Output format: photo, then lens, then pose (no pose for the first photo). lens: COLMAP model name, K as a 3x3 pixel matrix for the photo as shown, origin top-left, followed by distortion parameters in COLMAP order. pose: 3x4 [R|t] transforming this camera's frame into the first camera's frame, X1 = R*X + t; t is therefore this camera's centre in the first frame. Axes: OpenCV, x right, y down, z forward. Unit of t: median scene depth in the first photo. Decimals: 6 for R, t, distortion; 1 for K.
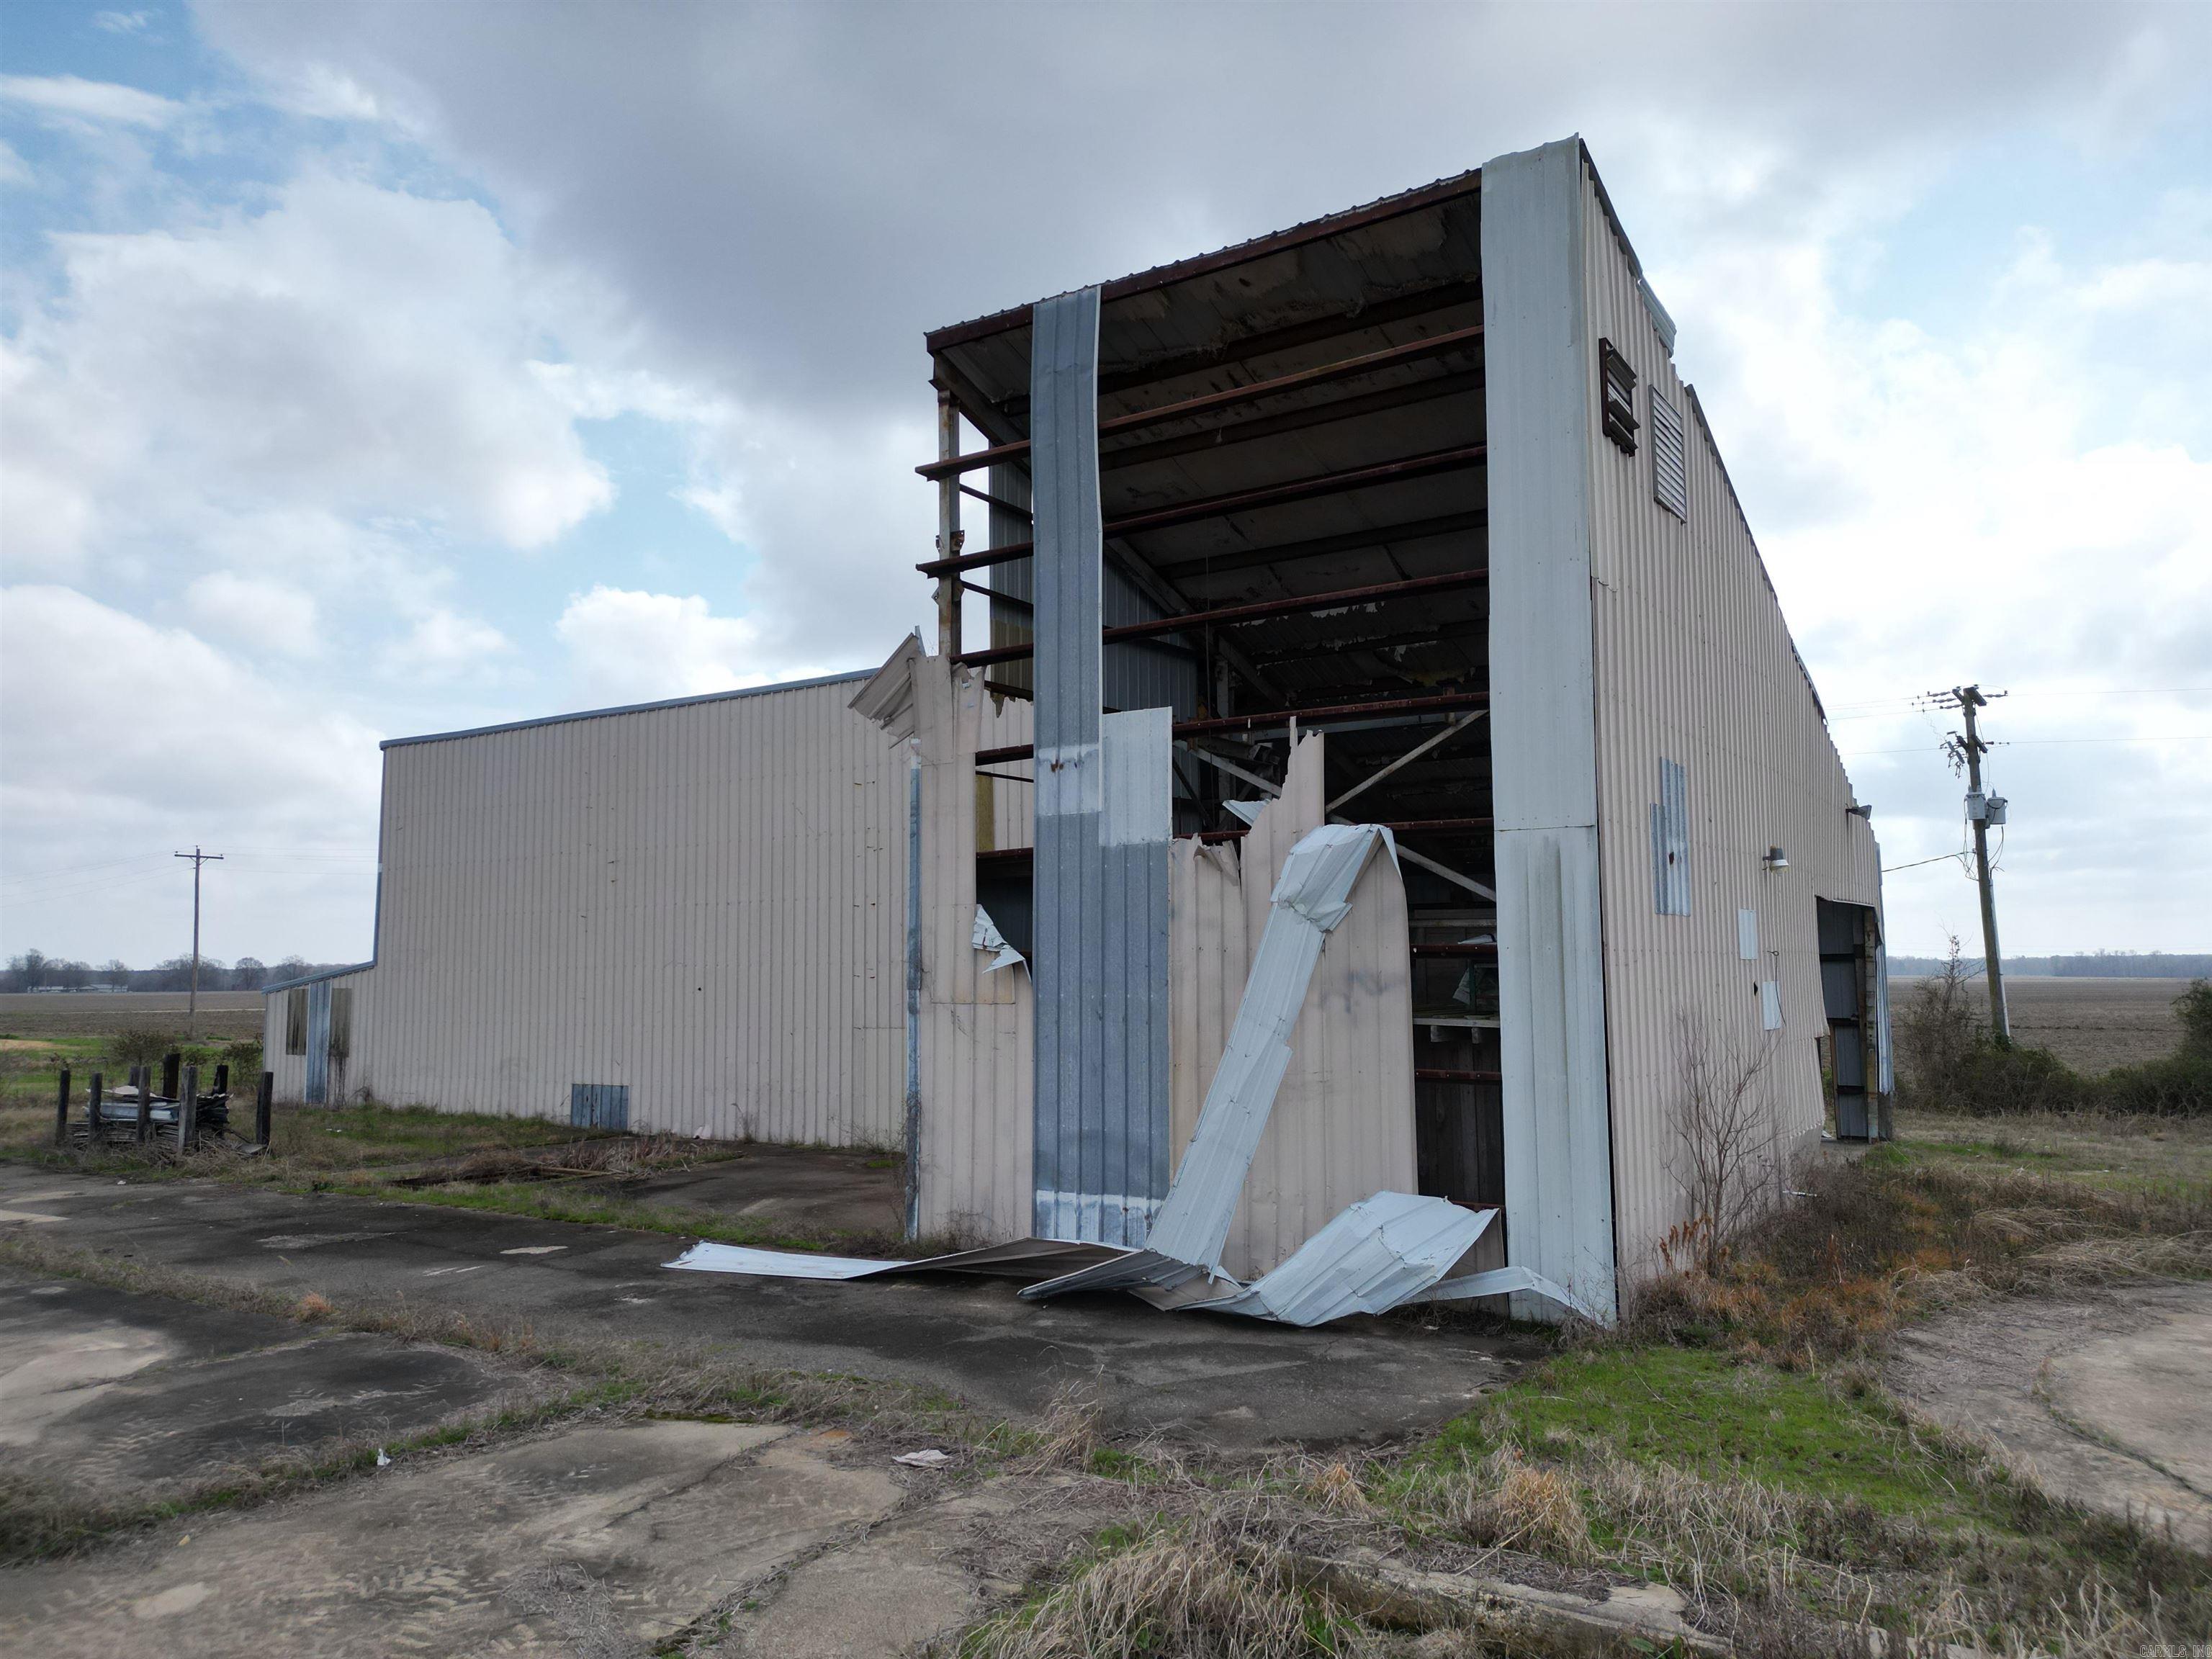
lens RADIAL K [[1540.2, 0, 1103.9], [0, 1540.2, 829.8], [0, 0, 1]] dist [0.070243, -0.059427]
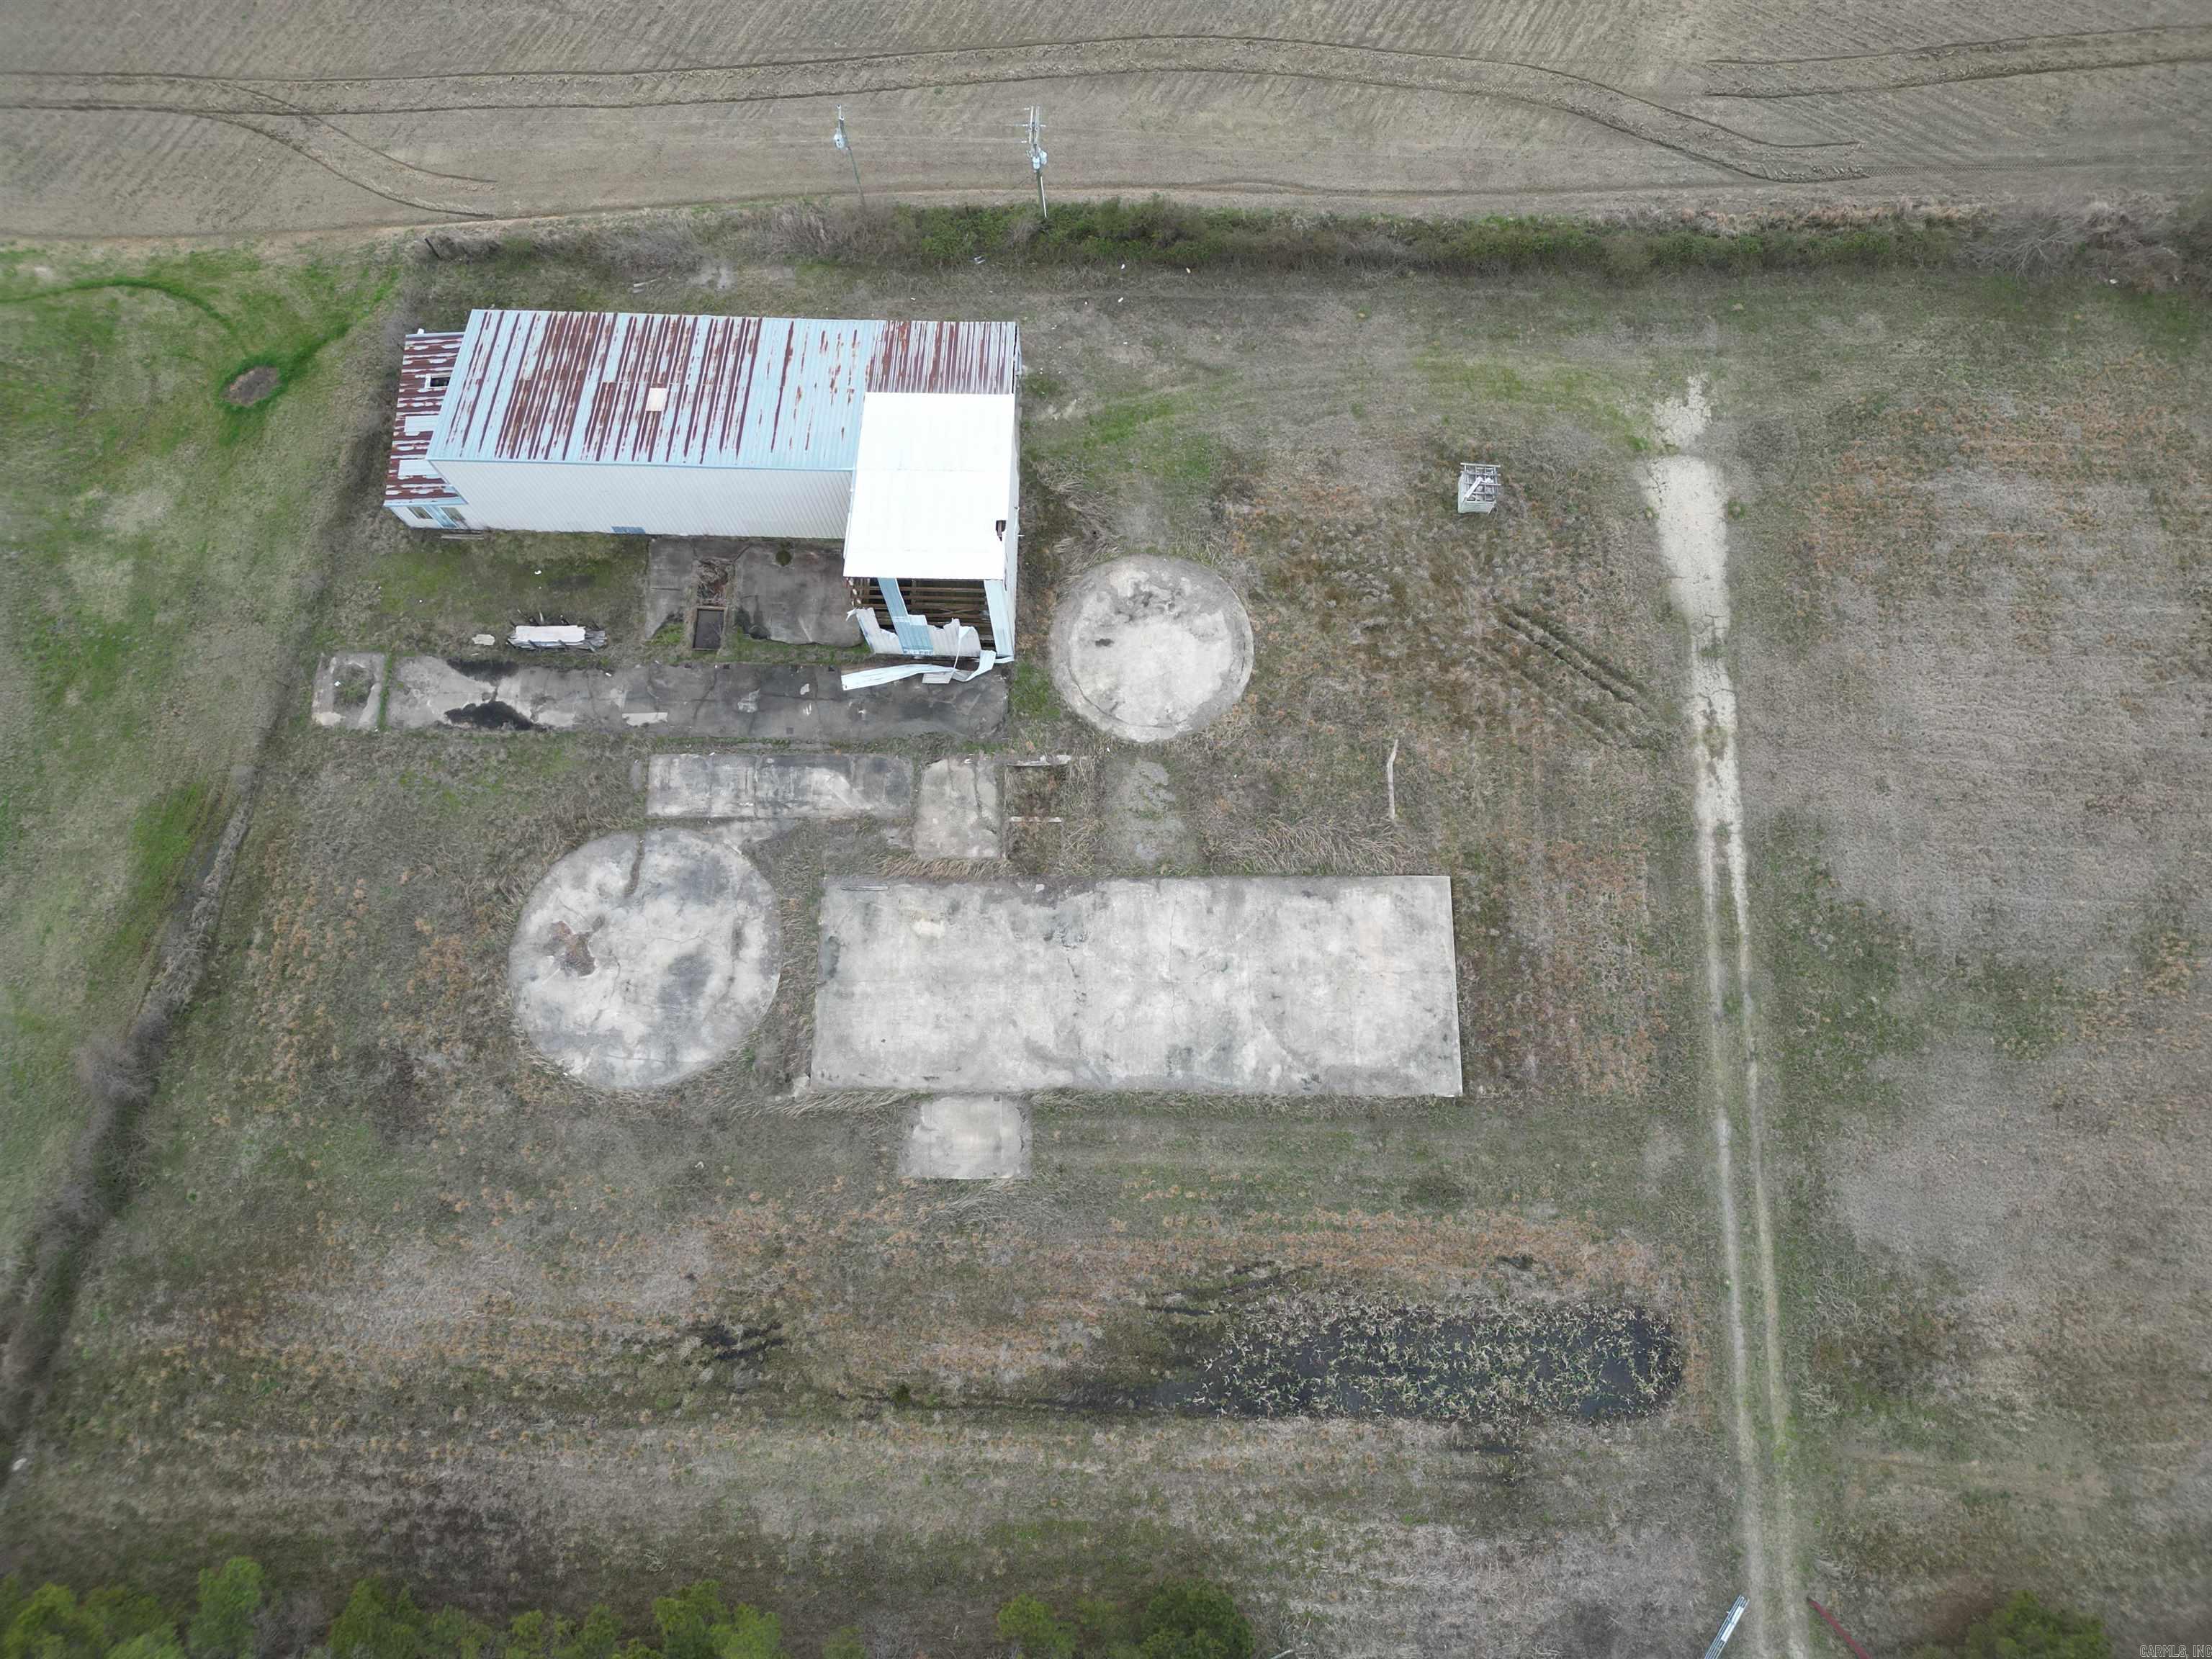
lens RADIAL K [[1540.2, 0, 1121.3], [0, 1540.2, 818.7], [0, 0, 1]] dist [0.070243, -0.059427]
pose [[0.840051, -0.520618, 0.152548, -0.509497], [-0.073412, 0.169514, 0.982790, -4.746812], [-0.537517, -0.836793, 0.104180, -0.401078]]
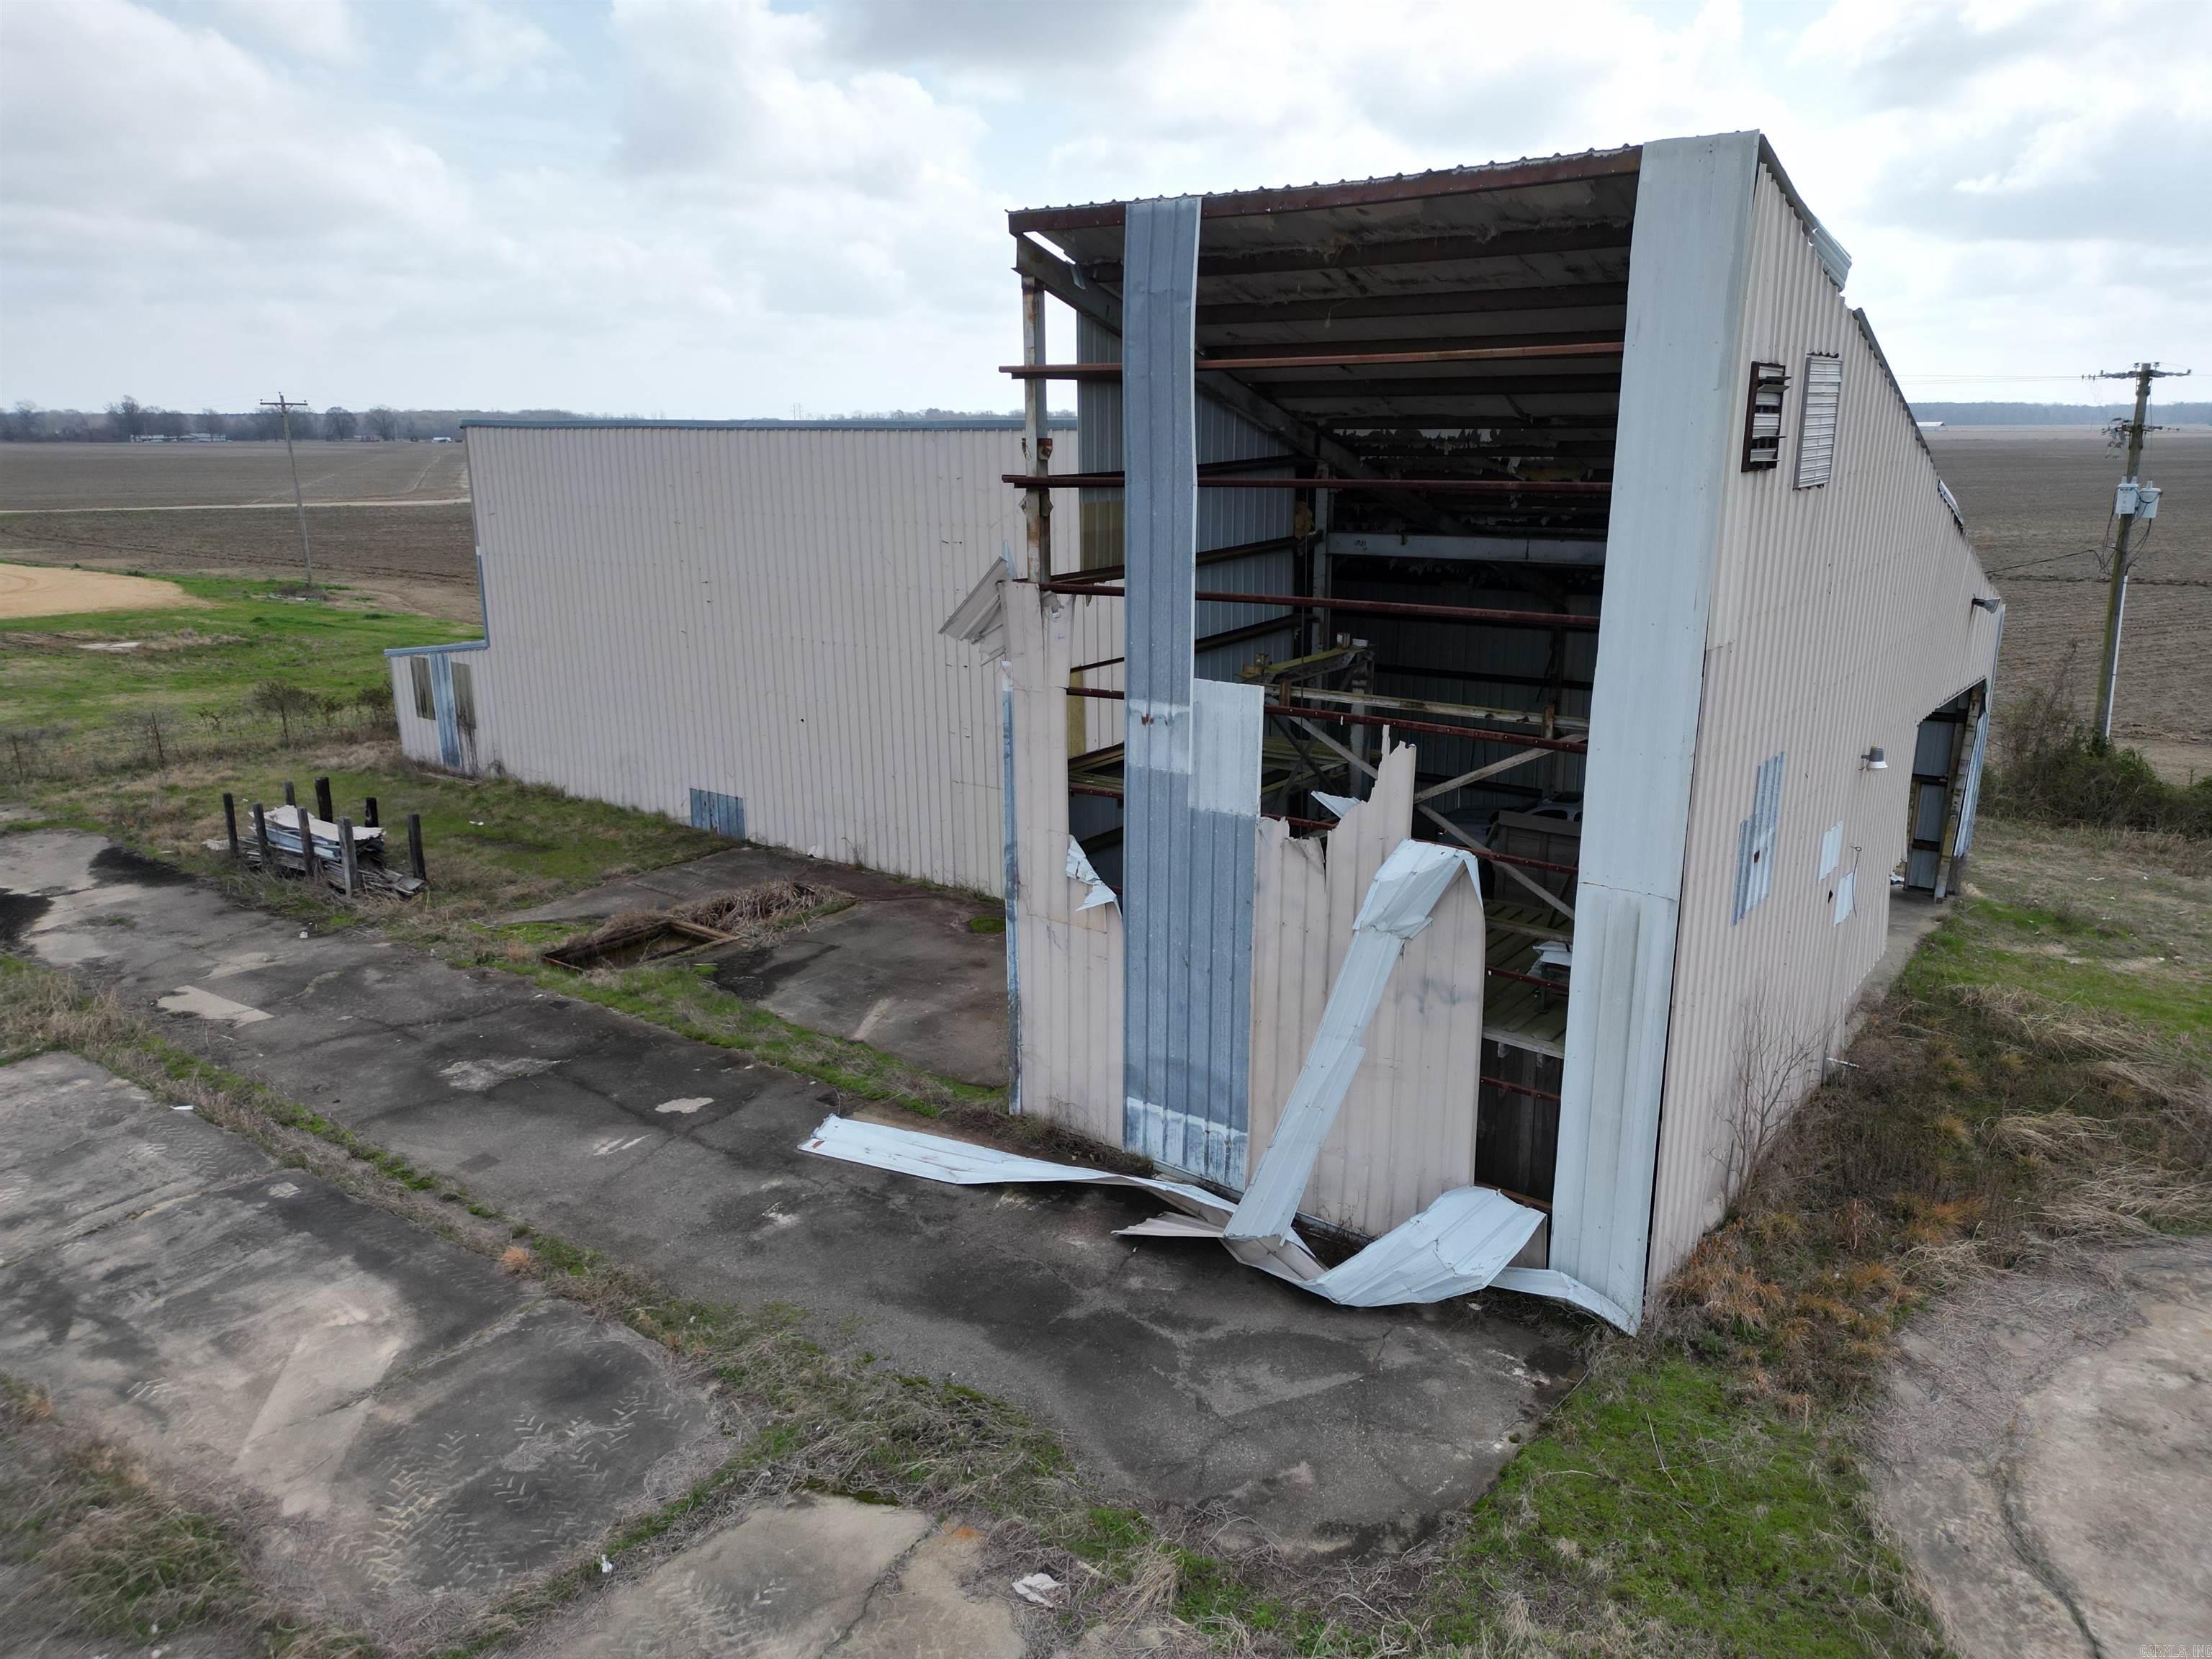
lens RADIAL K [[1540.2, 0, 1105.9], [0, 1540.2, 819.6], [0, 0, 1]] dist [0.070243, -0.059427]
pose [[0.998467, 0.016167, -0.052931, -0.003680], [0.003084, 0.938647, 0.344866, -0.327106], [0.055259, -0.344501, 0.937158, 0.033535]]
